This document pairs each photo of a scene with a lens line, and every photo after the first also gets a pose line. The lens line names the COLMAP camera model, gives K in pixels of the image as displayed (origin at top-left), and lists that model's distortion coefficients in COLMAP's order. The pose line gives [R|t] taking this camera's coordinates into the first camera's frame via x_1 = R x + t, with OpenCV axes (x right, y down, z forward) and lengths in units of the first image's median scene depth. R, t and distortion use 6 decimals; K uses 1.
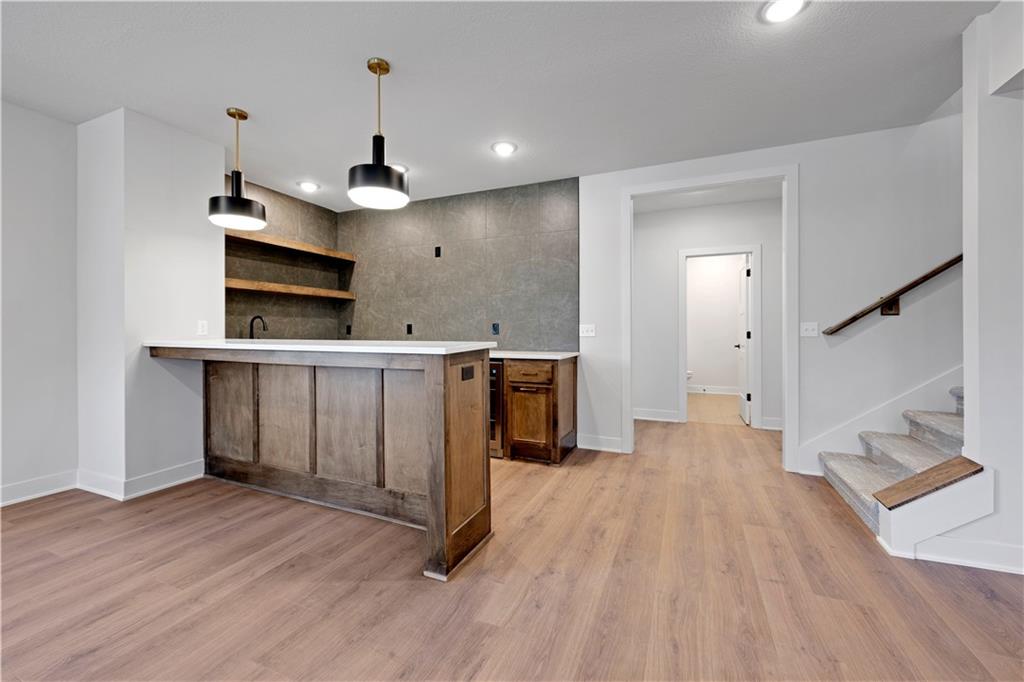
lens RADIAL K [[412.8, 0, 513.2], [0, 412.8, 331.4], [0, 0, 1]] dist [0.000140, -0.000040]
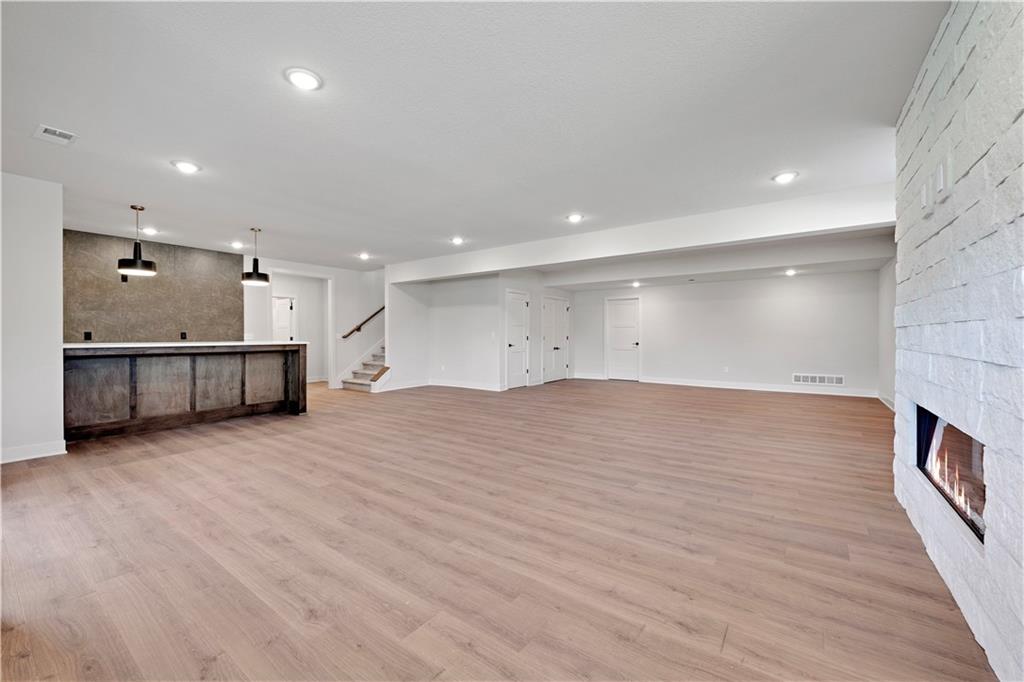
lens RADIAL K [[412.8, 0, 509.2], [0, 412.8, 337.1], [0, 0, 1]] dist [0.000140, -0.000040]
pose [[0.224972, -0.003657, 0.974358, -1.615688], [0.001293, 0.999993, 0.003455, -0.005293], [-0.974364, 0.000482, 0.224975, -0.697440]]
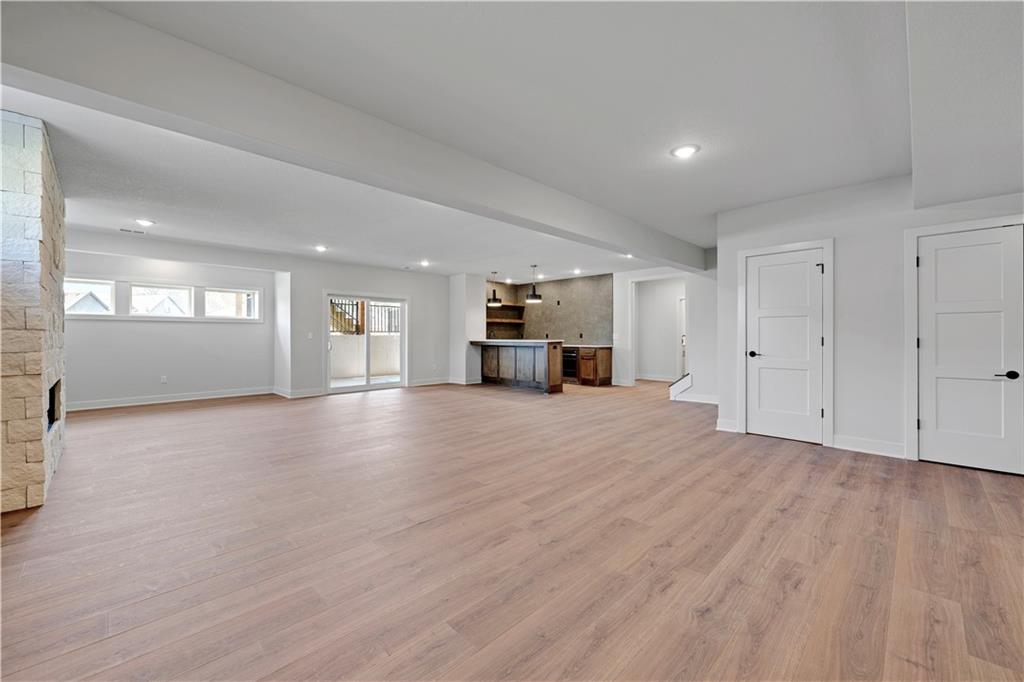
lens RADIAL K [[412.8, 0, 506.9], [0, 412.8, 335.7], [0, 0, 1]] dist [0.000140, -0.000040]
pose [[0.925346, 0.000315, -0.379123, 0.582642], [-0.001105, 0.999998, -0.001865, -0.002168], [0.379122, 0.002145, 0.925344, -1.714830]]
